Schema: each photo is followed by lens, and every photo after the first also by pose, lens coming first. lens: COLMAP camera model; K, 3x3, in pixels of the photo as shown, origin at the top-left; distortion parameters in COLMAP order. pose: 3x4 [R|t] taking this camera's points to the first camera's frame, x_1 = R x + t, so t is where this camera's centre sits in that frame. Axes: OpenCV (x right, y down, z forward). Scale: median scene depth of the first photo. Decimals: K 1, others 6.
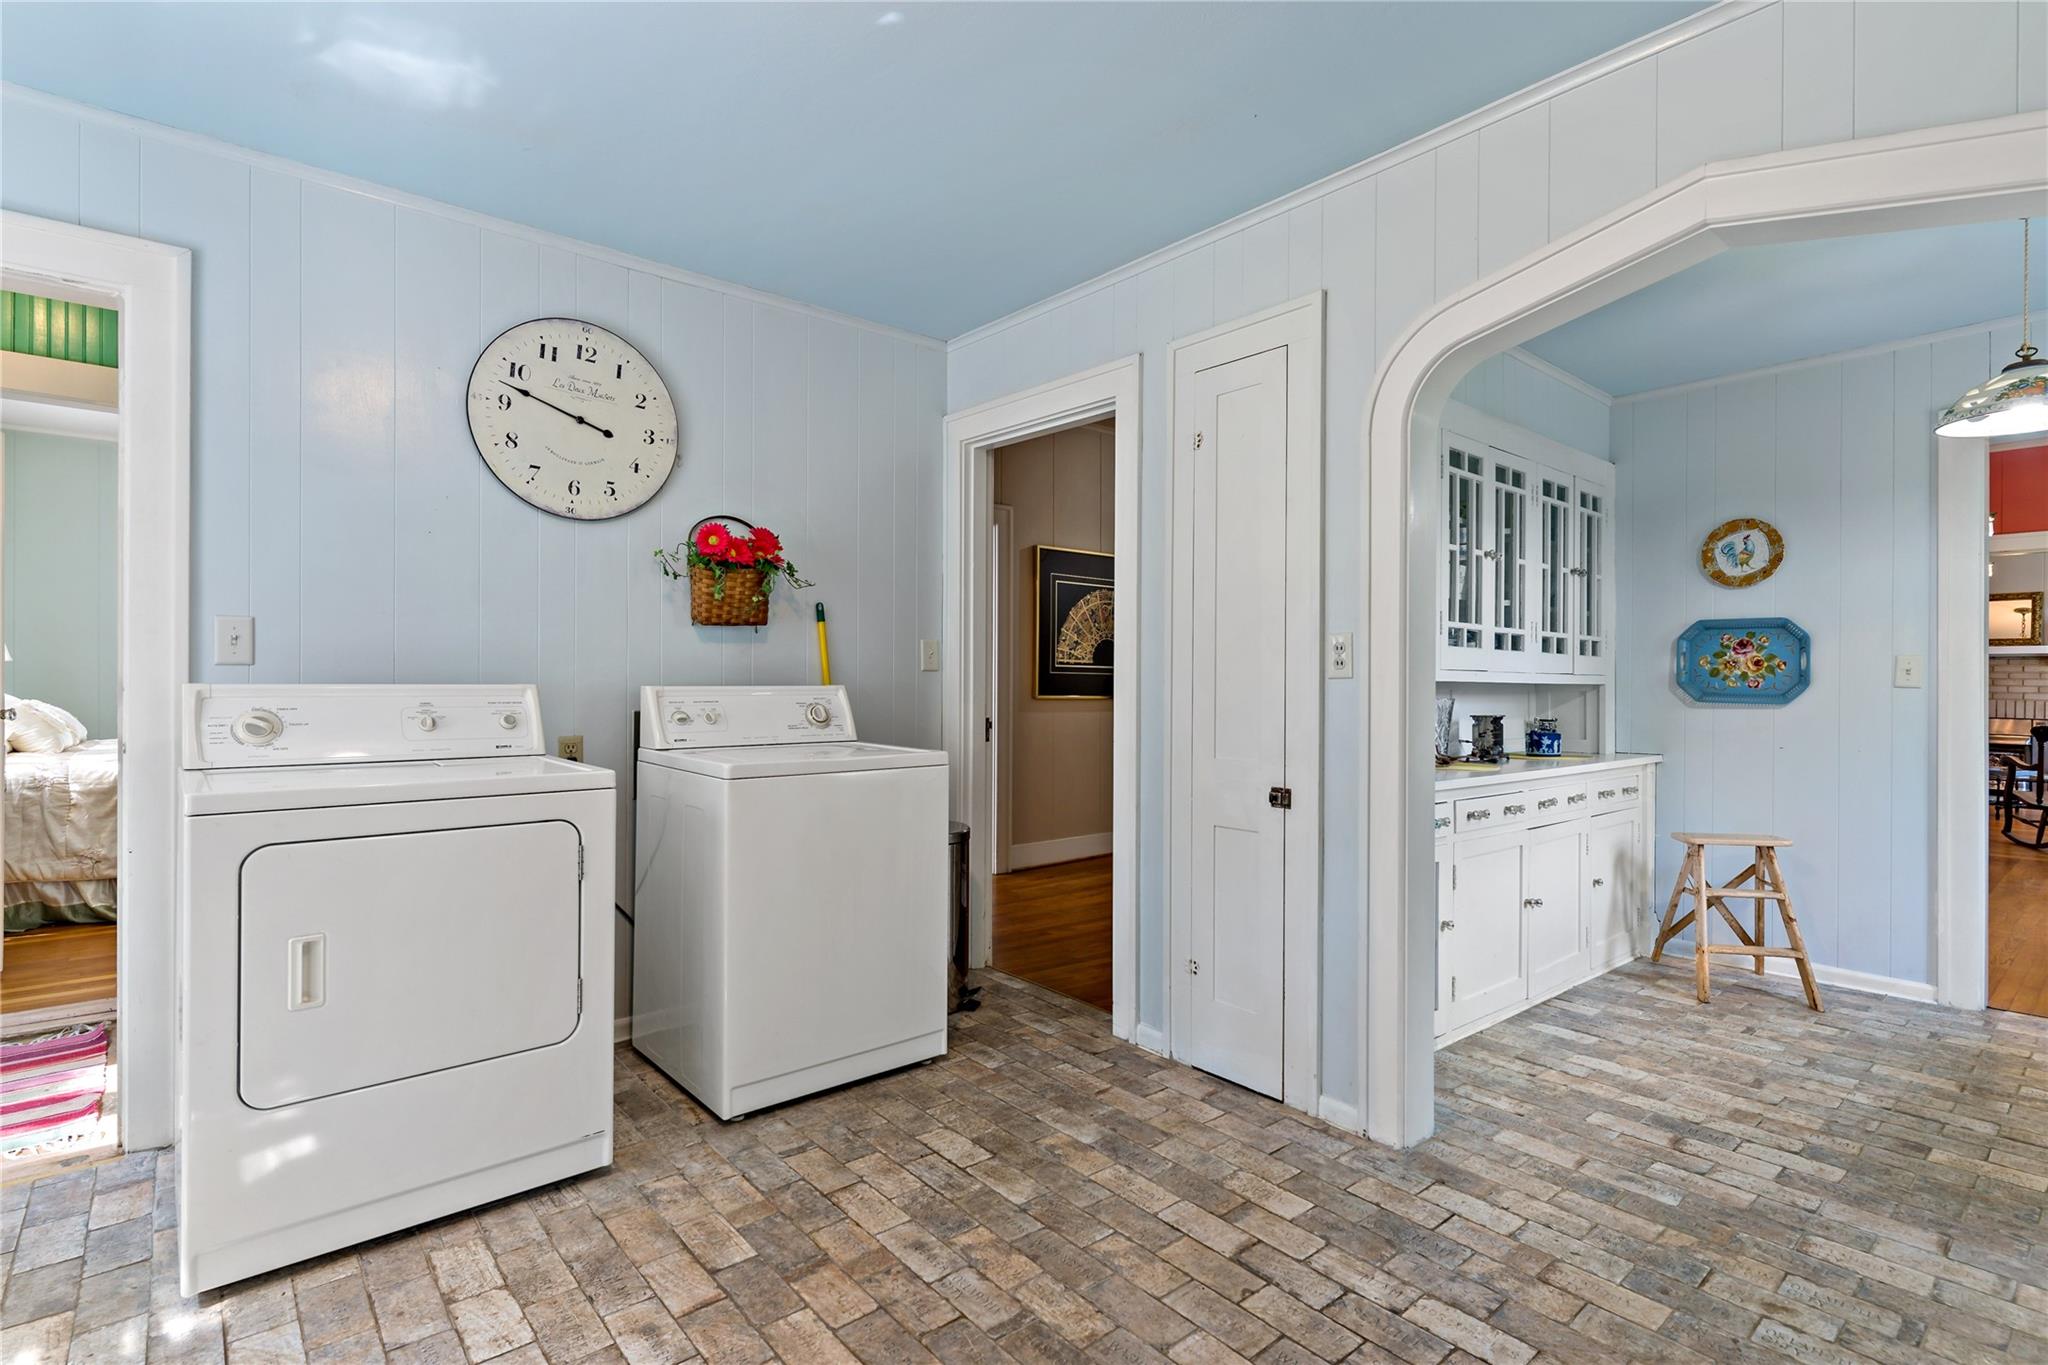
lens RADIAL K [[984.1, 0, 1042.1], [0, 984.1, 675.1], [0, 0, 1]] dist [-0.002371, 0.000342]
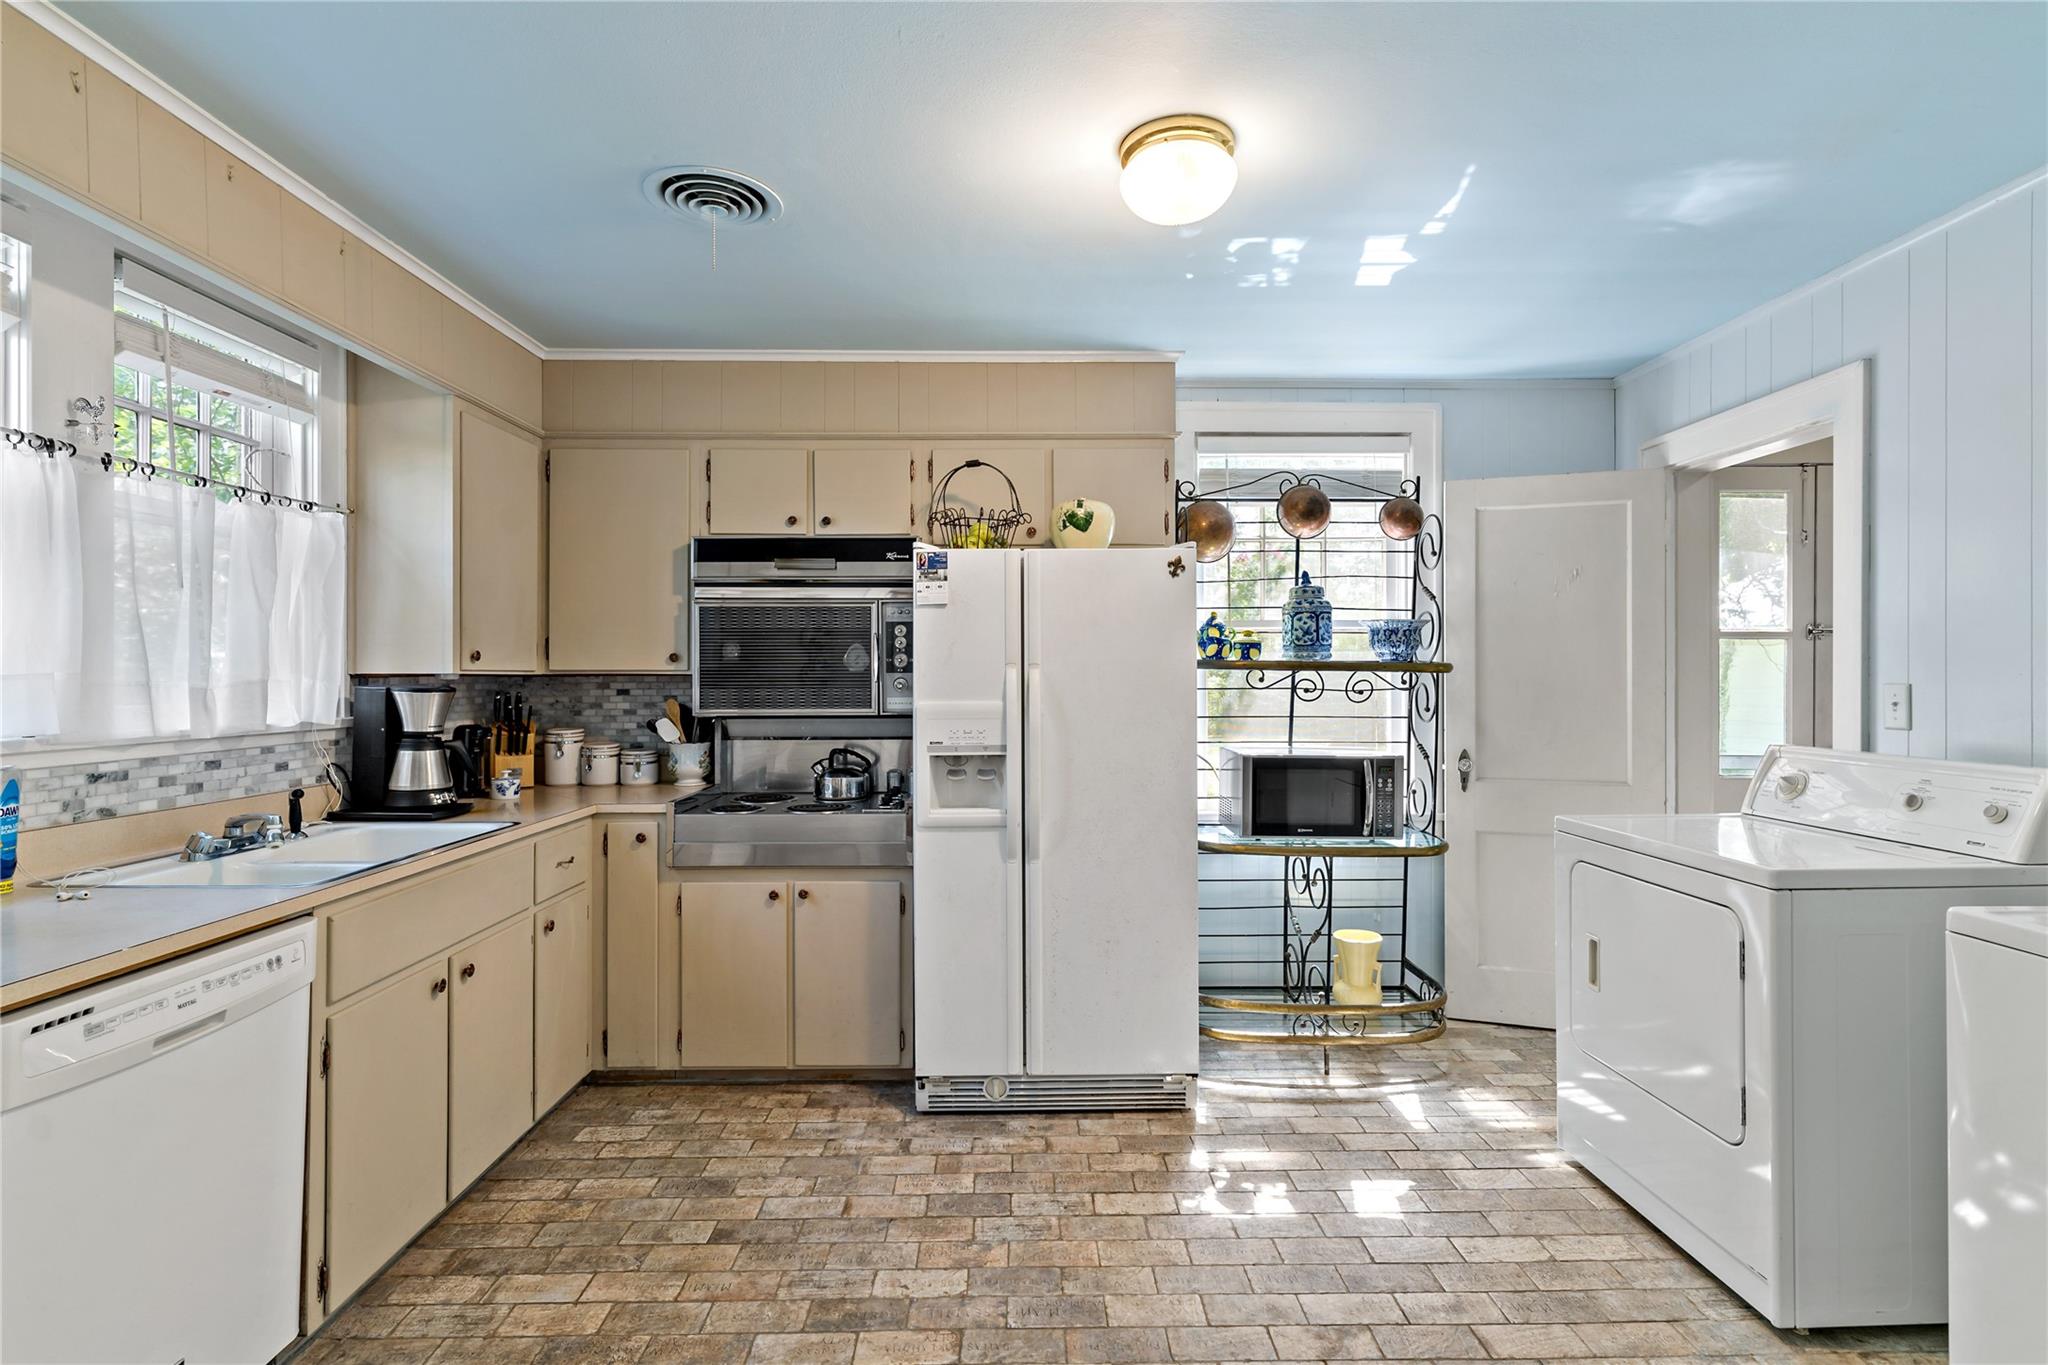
lens RADIAL K [[984.1, 0, 1028.6], [0, 984.1, 685.2], [0, 0, 1]] dist [-0.002371, 0.000342]
pose [[-0.632598, 0.001873, -0.774478, 0.592992], [-0.001865, 0.999990, 0.003942, -0.062106], [0.774478, 0.003938, -0.632588, 0.949861]]
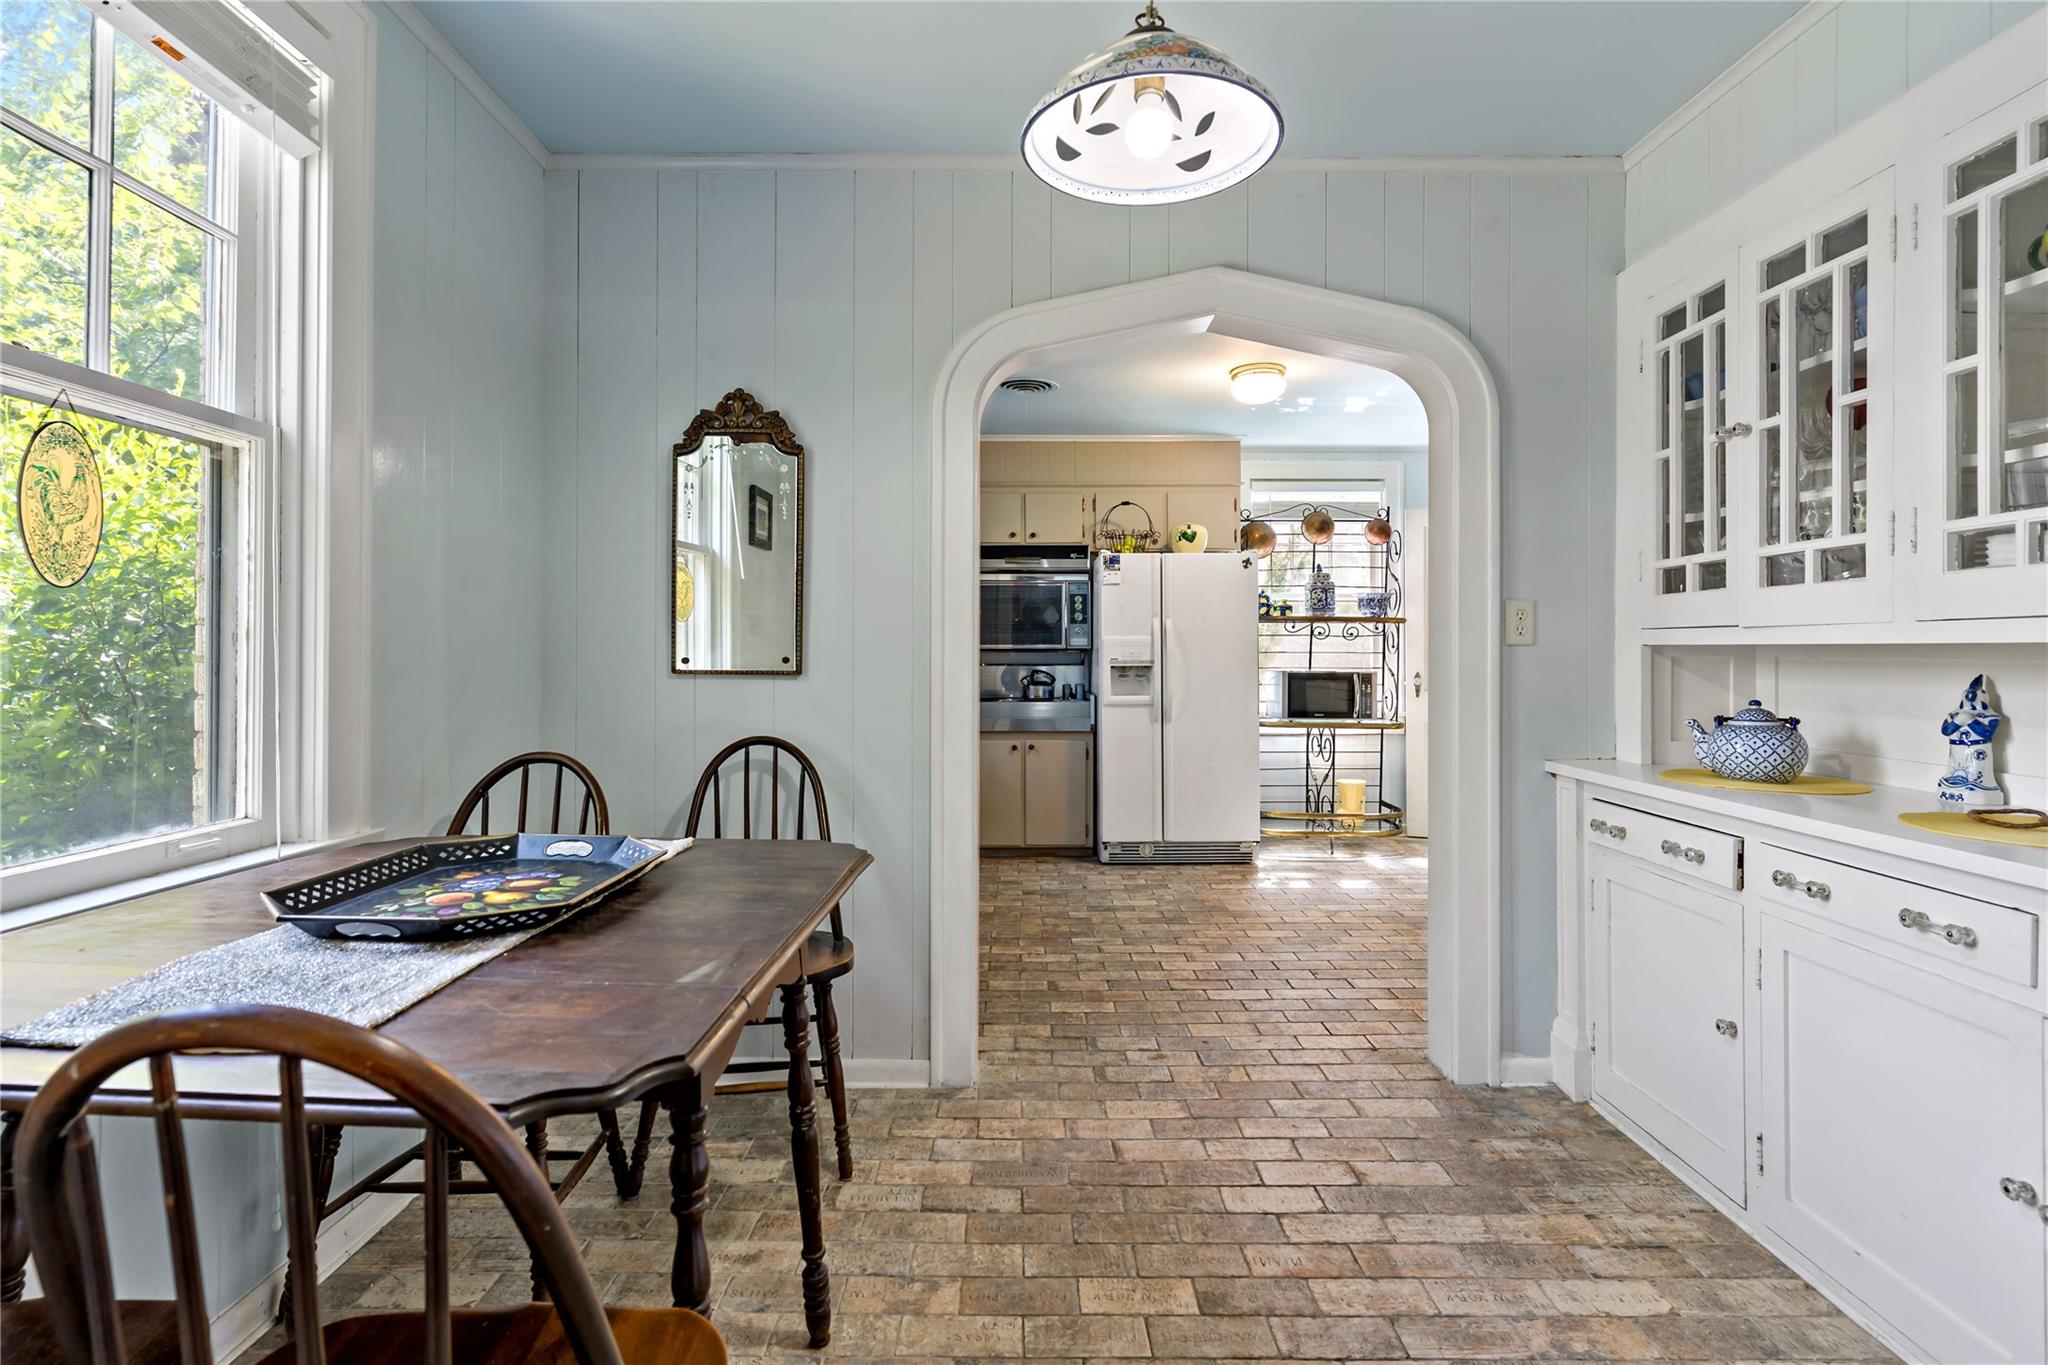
lens RADIAL K [[984.1, 0, 996.0], [0, 984.1, 646.4], [0, 0, 1]] dist [-0.002371, 0.000342]
pose [[-0.669793, -0.017917, -0.742331, 1.549780], [-0.005799, 0.999805, -0.018899, 0.028587], [0.742525, -0.008354, -0.669766, 1.383163]]
